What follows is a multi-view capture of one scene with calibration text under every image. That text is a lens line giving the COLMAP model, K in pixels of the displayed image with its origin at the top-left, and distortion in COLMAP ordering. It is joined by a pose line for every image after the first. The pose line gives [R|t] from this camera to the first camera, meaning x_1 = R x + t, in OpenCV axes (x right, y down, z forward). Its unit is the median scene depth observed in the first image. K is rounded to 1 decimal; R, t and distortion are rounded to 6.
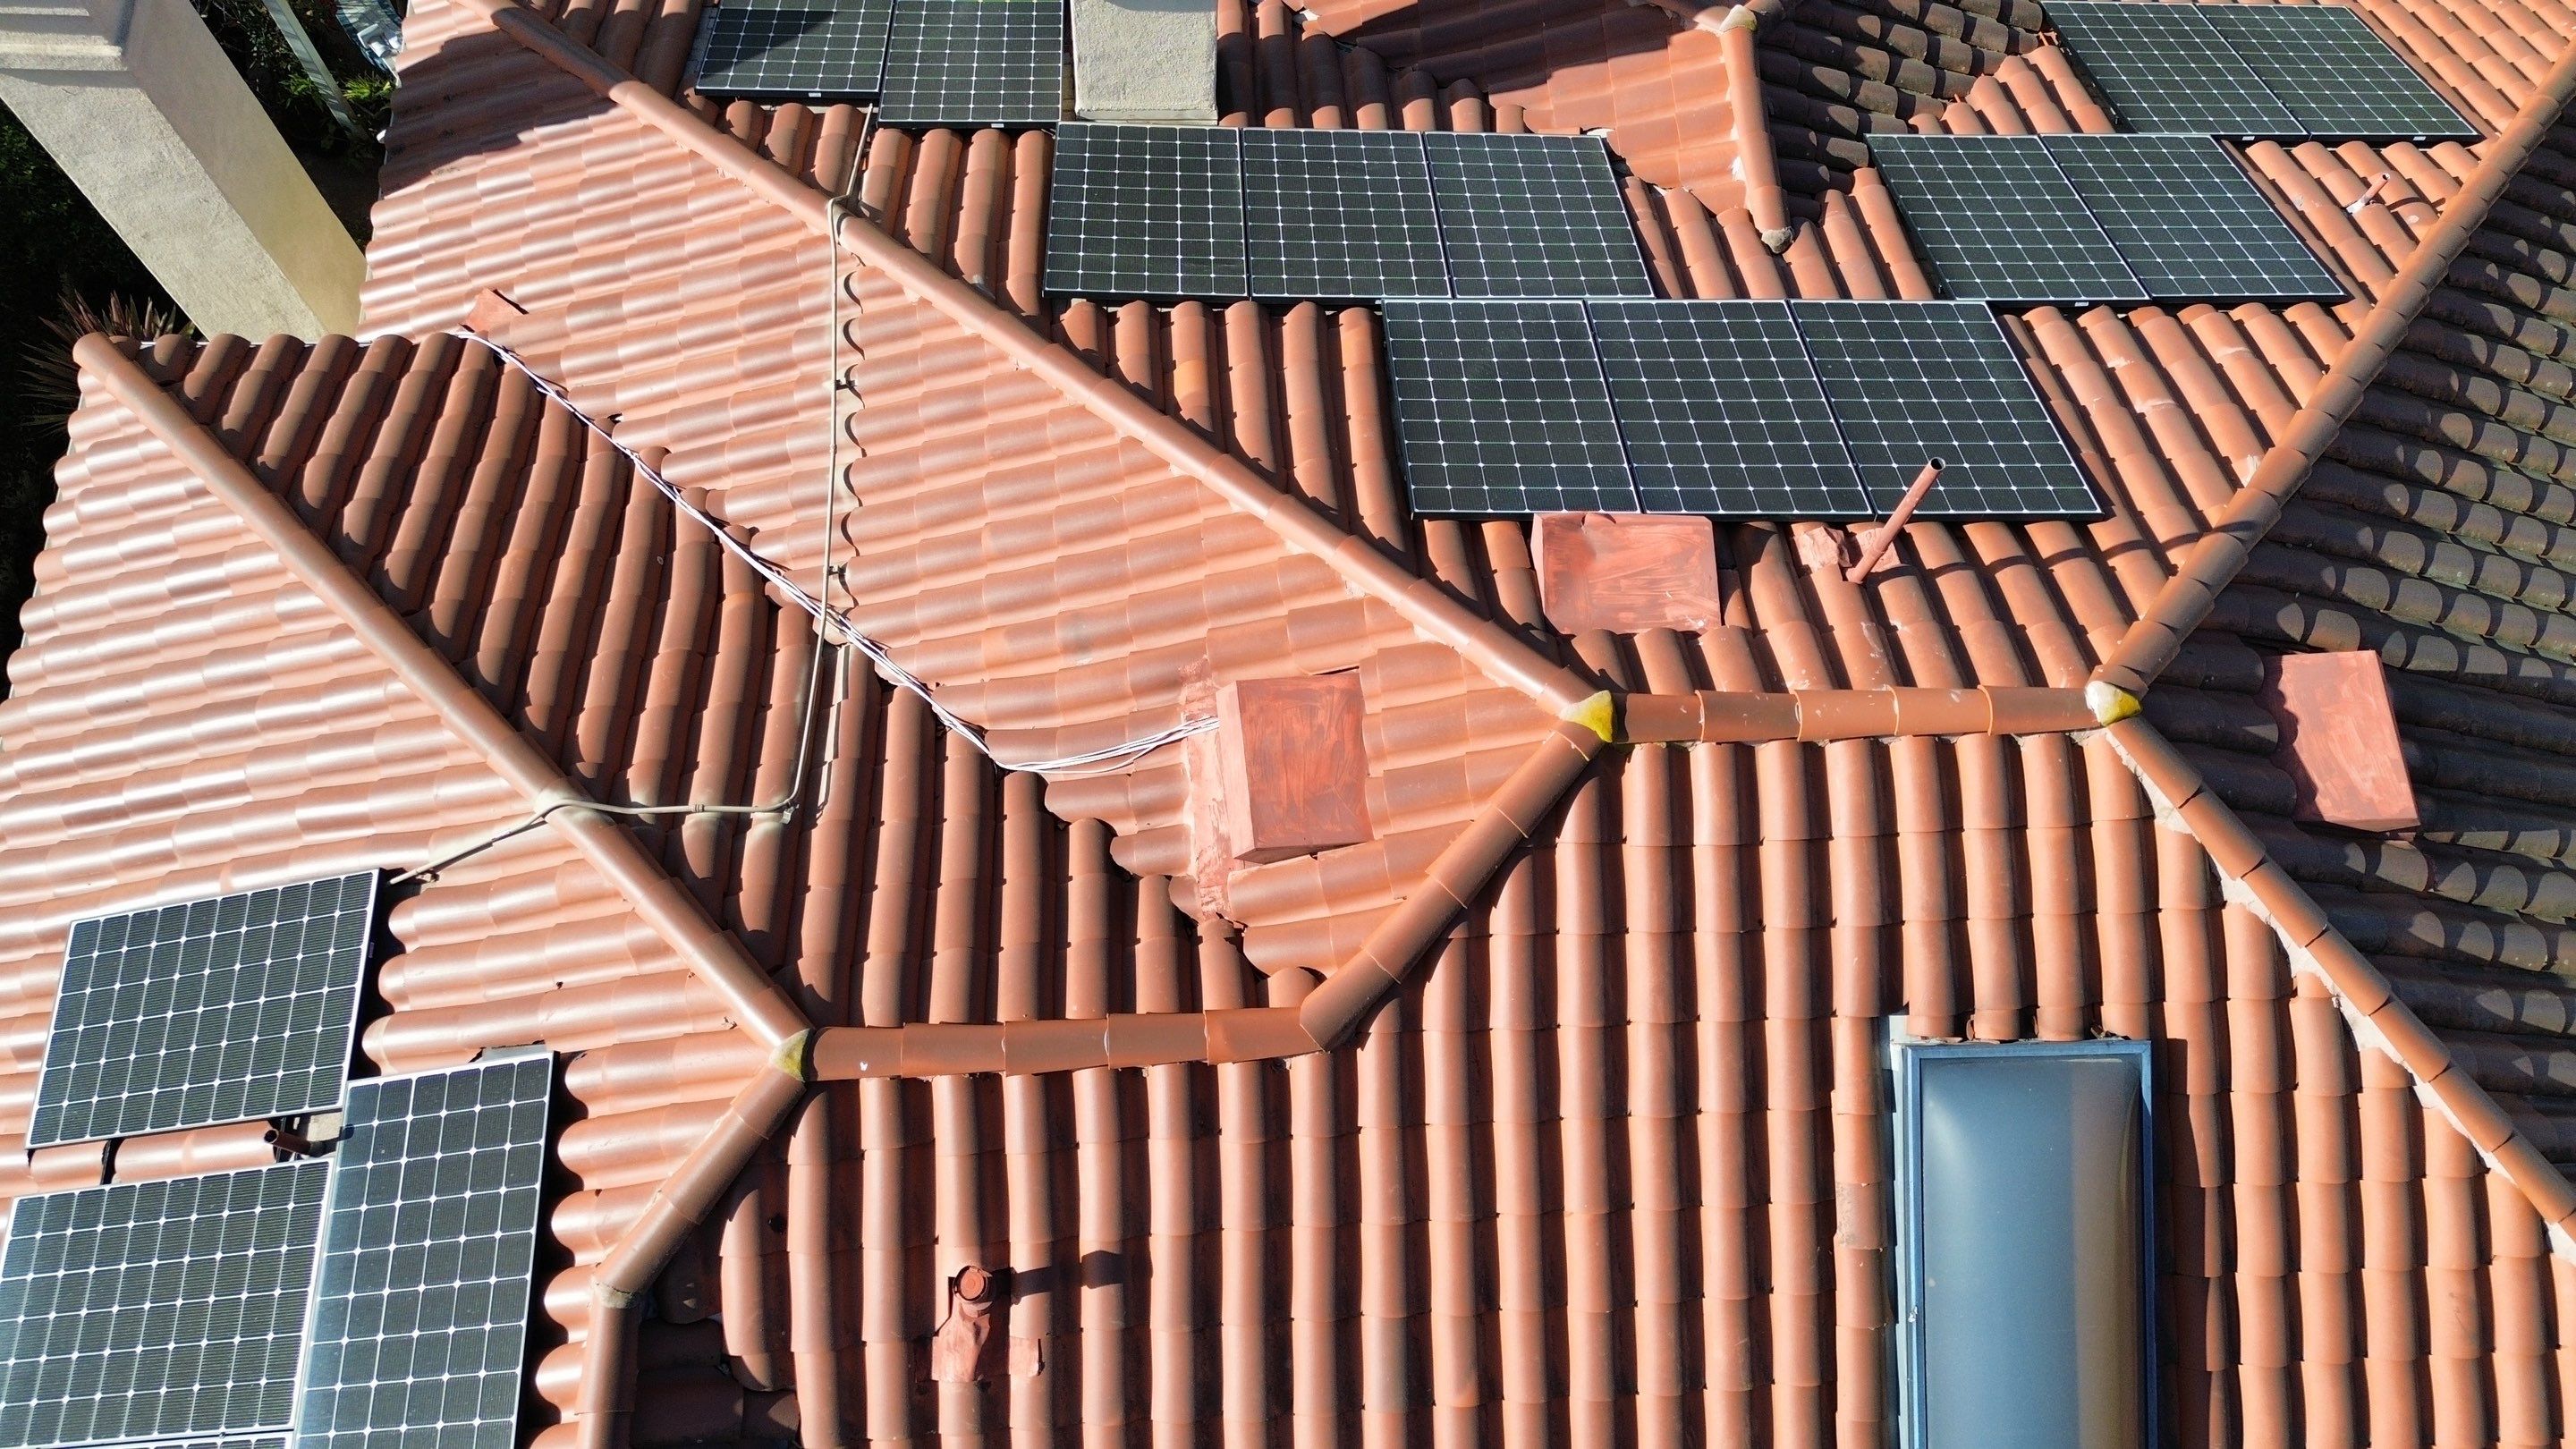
lens RADIAL K [[1812.2, 0, 1292.5], [0, 1812.2, 676.6], [0, 0, 1]] dist [0.070144, -0.068424]
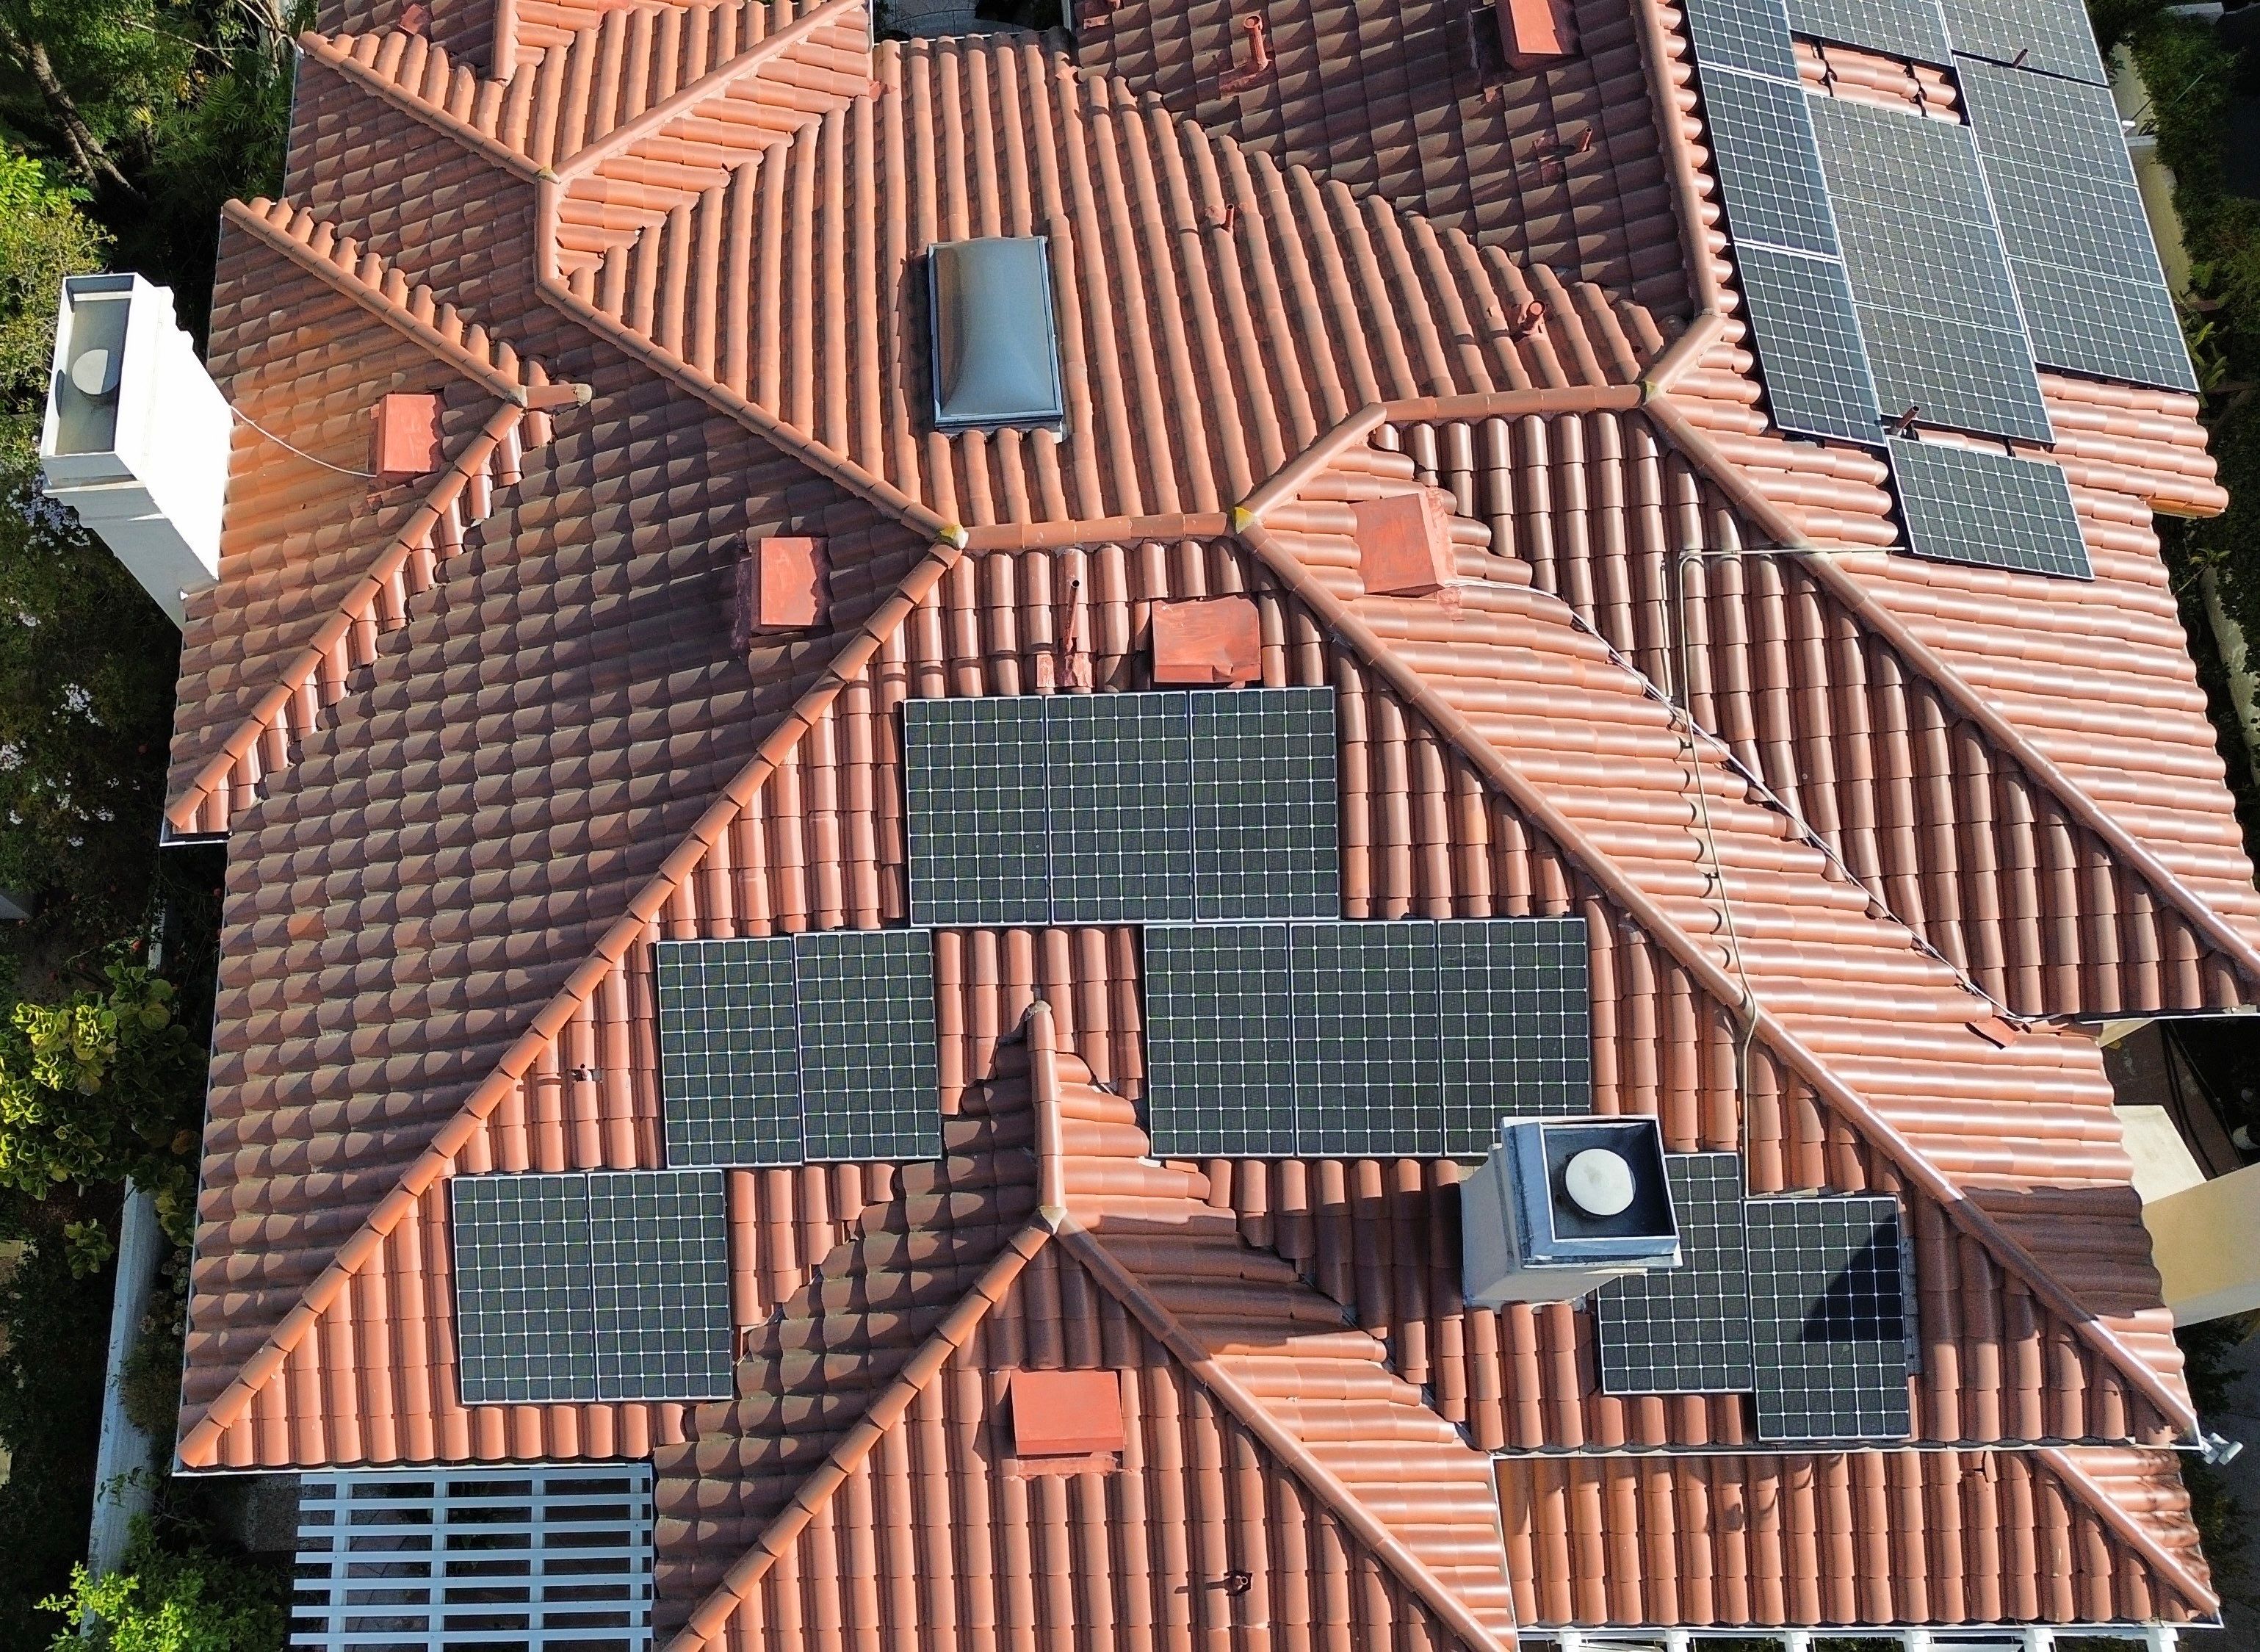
lens RADIAL K [[2070.4, 0, 811.2], [0, 2070.4, 847.7], [0, 0, 1]] dist [0.038001, 0.000000]
pose [[-0.999181, -0.011000, 0.038933, 0.444248], [0.034561, -0.732315, 0.680088, -1.427450], [0.021030, 0.680877, 0.732096, -0.264437]]
